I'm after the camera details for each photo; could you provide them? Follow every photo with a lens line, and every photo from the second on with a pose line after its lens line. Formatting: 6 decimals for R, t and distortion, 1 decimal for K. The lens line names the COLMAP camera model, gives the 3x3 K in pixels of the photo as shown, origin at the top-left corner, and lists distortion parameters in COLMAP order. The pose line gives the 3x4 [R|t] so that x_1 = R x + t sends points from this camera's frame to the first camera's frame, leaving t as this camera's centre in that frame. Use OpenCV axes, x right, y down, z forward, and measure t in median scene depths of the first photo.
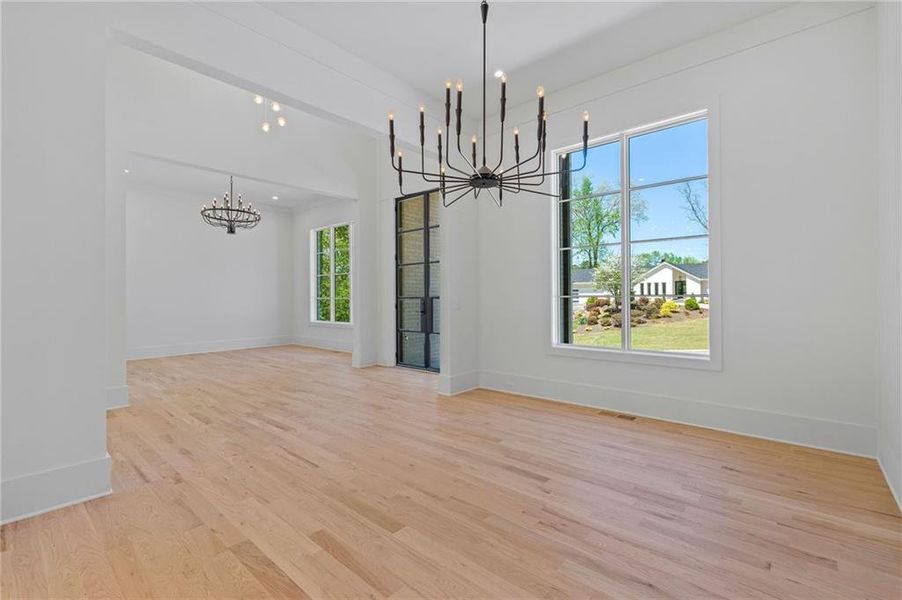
lens RADIAL K [[391.4, 0, 454.4], [0, 391.4, 296.4], [0, 0, 1]] dist [0.004543, 0.000285]
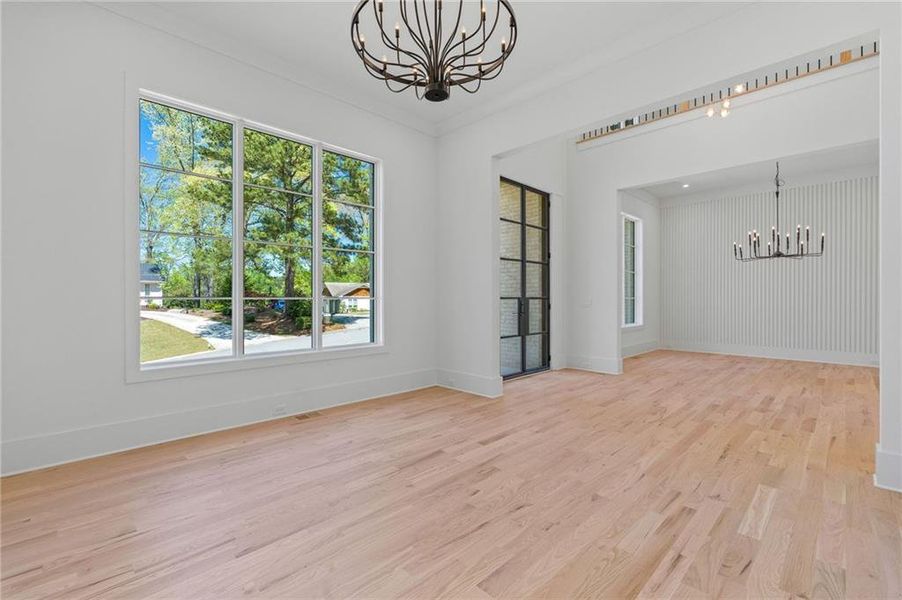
lens RADIAL K [[391.4, 0, 453.2], [0, 391.4, 301.1], [0, 0, 1]] dist [0.004543, 0.000285]
pose [[0.075917, 0.006106, 0.997095, -1.003975], [0.009459, 0.999932, -0.006844, 0.015040], [-0.997069, 0.009951, 0.075854, 1.075499]]
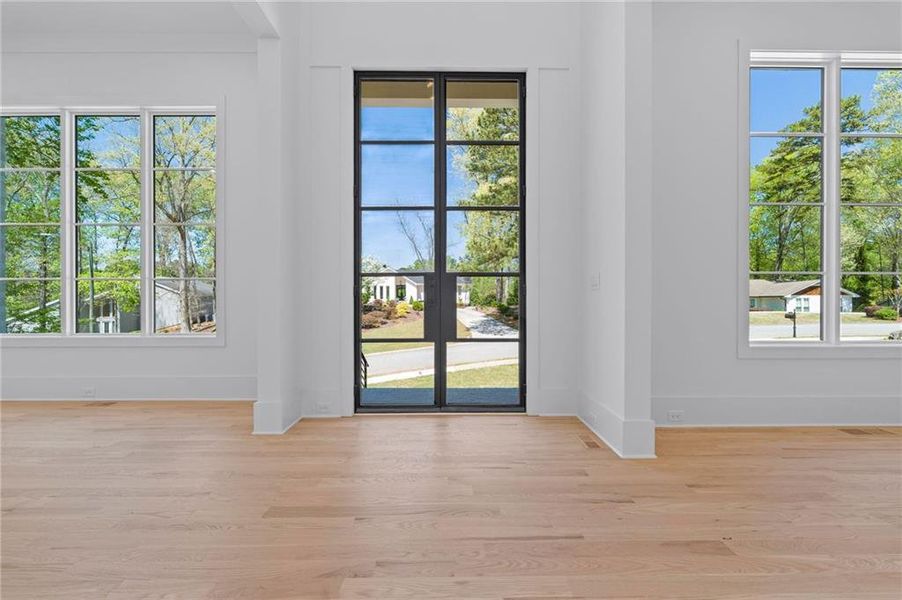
lens RADIAL K [[391.4, 0, 452.9], [0, 391.4, 298.8], [0, 0, 1]] dist [0.004543, 0.000285]
pose [[0.756219, 0.005755, 0.654293, -0.398224], [-0.003563, 0.999983, -0.004677, 0.037711], [-0.654308, 0.001205, 0.756227, 0.576016]]
